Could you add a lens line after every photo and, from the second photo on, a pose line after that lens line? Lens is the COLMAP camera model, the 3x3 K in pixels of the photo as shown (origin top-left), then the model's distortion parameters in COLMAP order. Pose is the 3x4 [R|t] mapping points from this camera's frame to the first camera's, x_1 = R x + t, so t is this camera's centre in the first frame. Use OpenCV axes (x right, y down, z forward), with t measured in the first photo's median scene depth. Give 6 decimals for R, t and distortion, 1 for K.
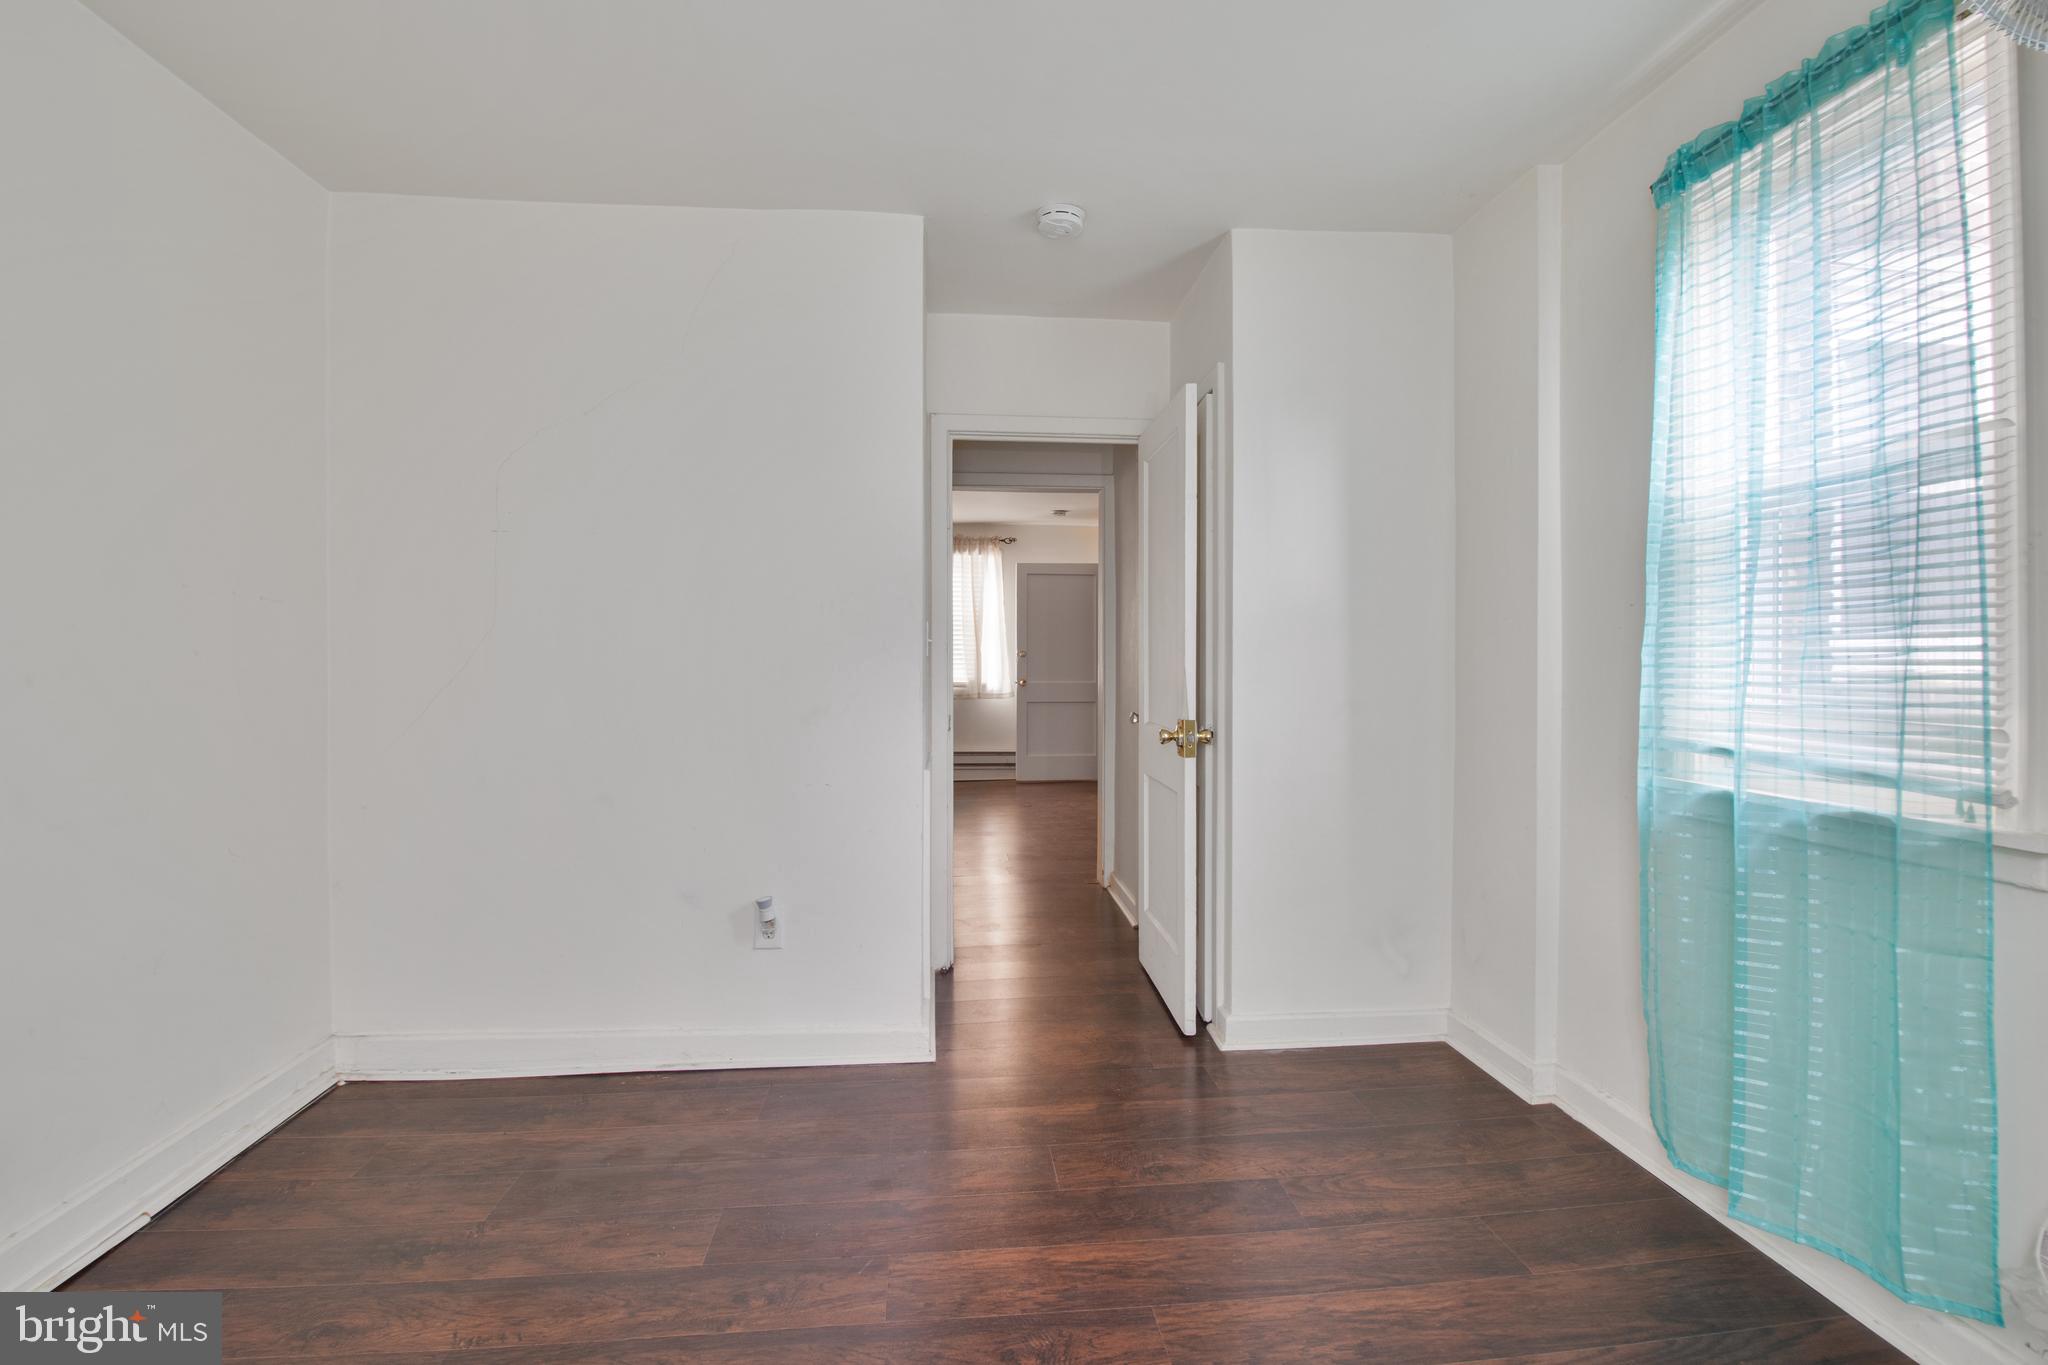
lens RADIAL K [[981.4, 0, 1033.7], [0, 981.4, 668.2], [0, 0, 1]] dist [-0.045543, -0.000448]
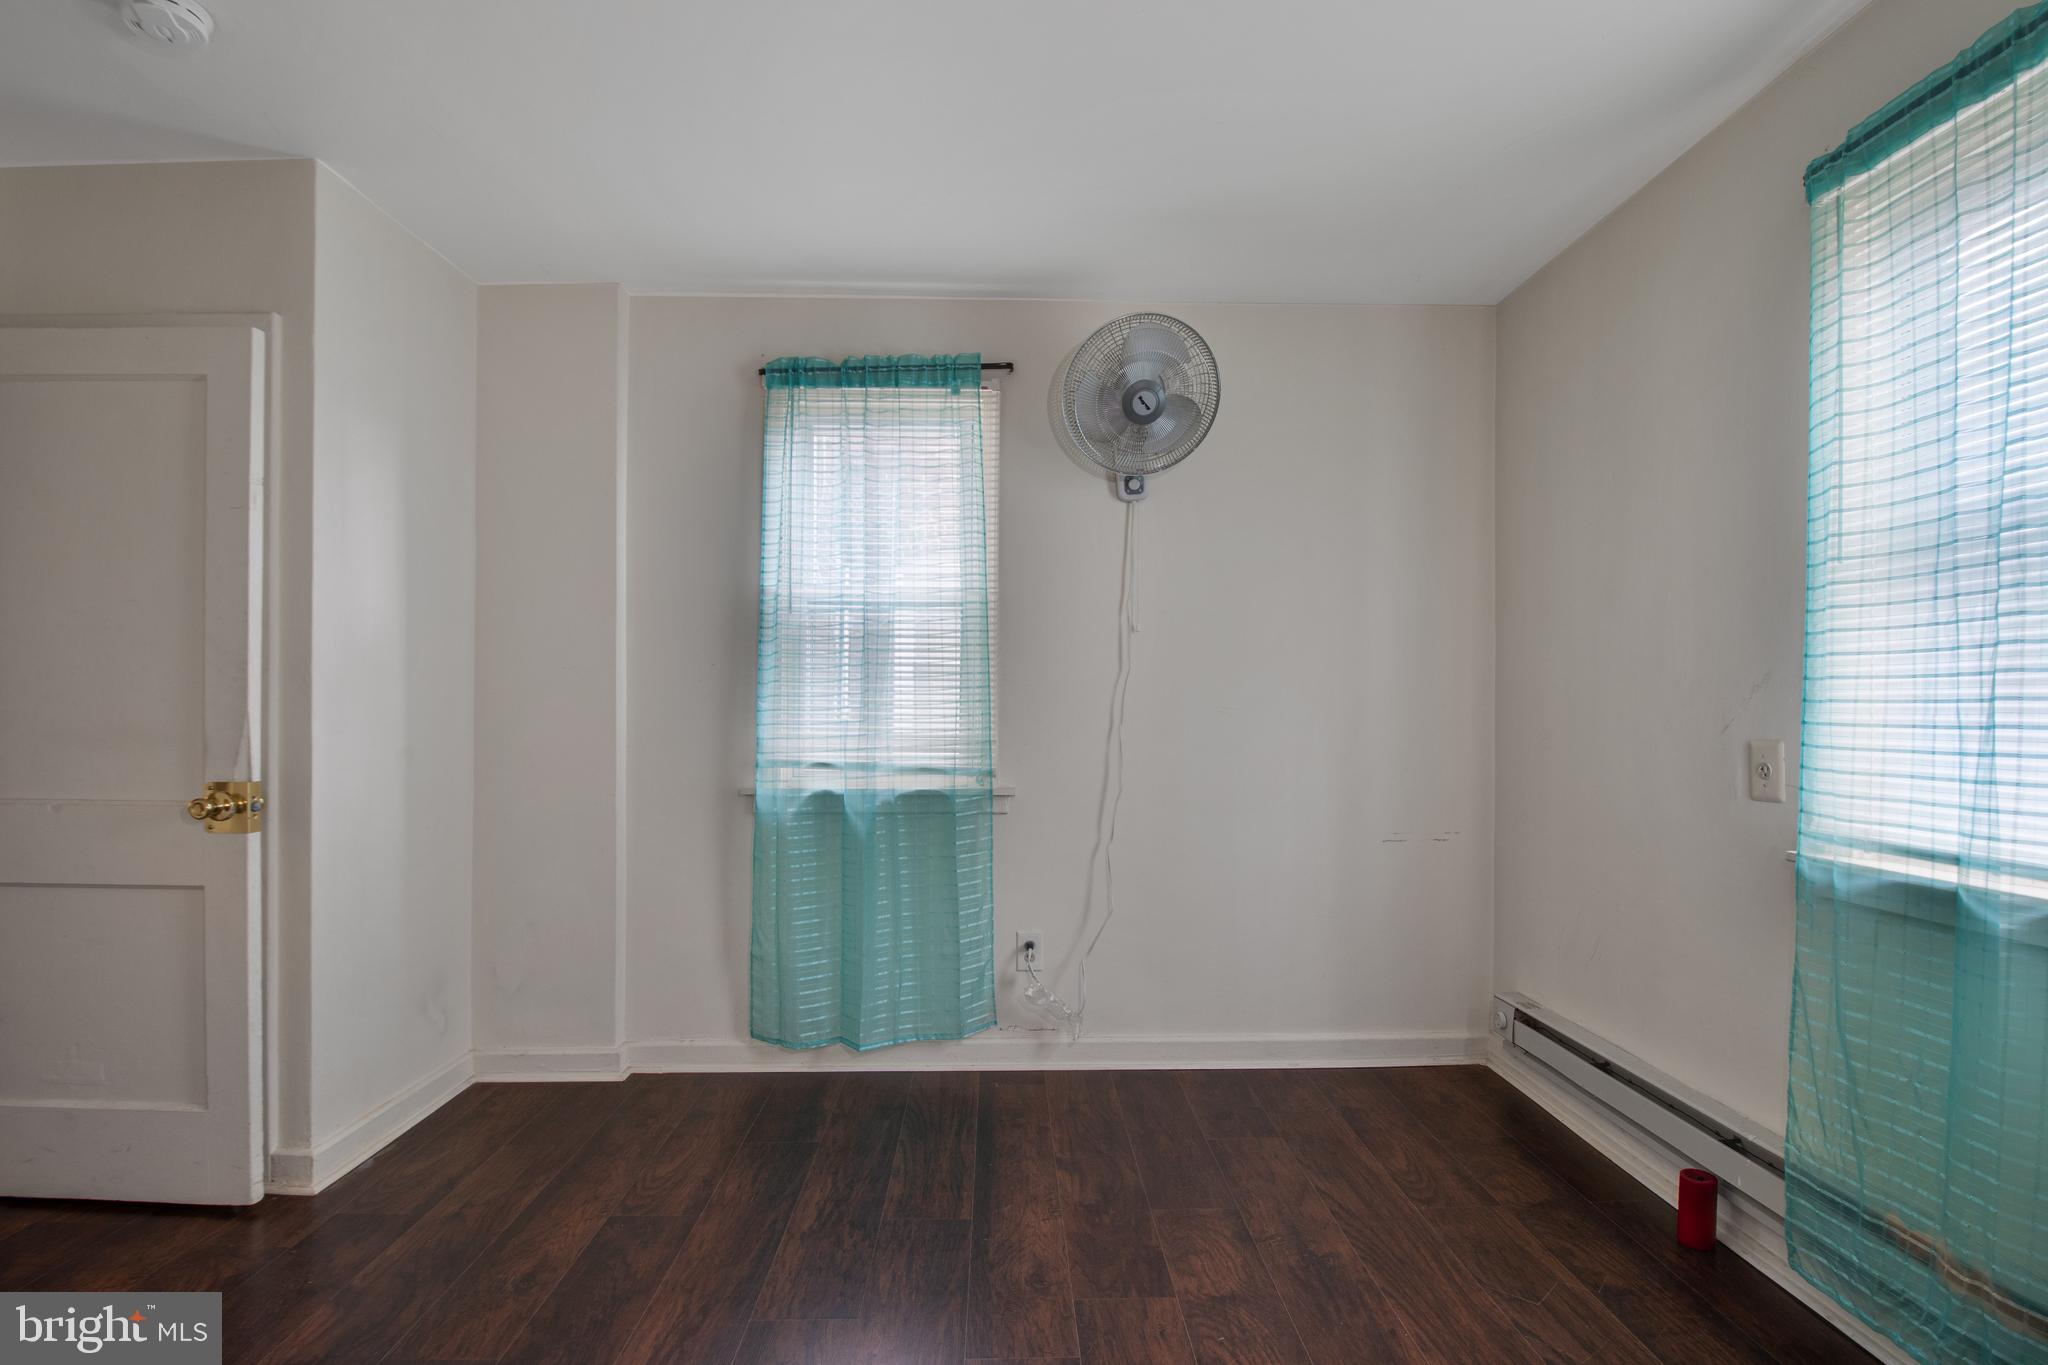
lens RADIAL K [[949.4, 0, 1027.8], [0, 949.4, 686.7], [0, 0, 1]] dist [-0.000883, -0.000139]
pose [[0.111198, 0.008936, 0.993758, -0.755594], [0.002606, 0.999954, -0.009283, -0.023475], [-0.993795, 0.003622, 0.111169, 0.480553]]
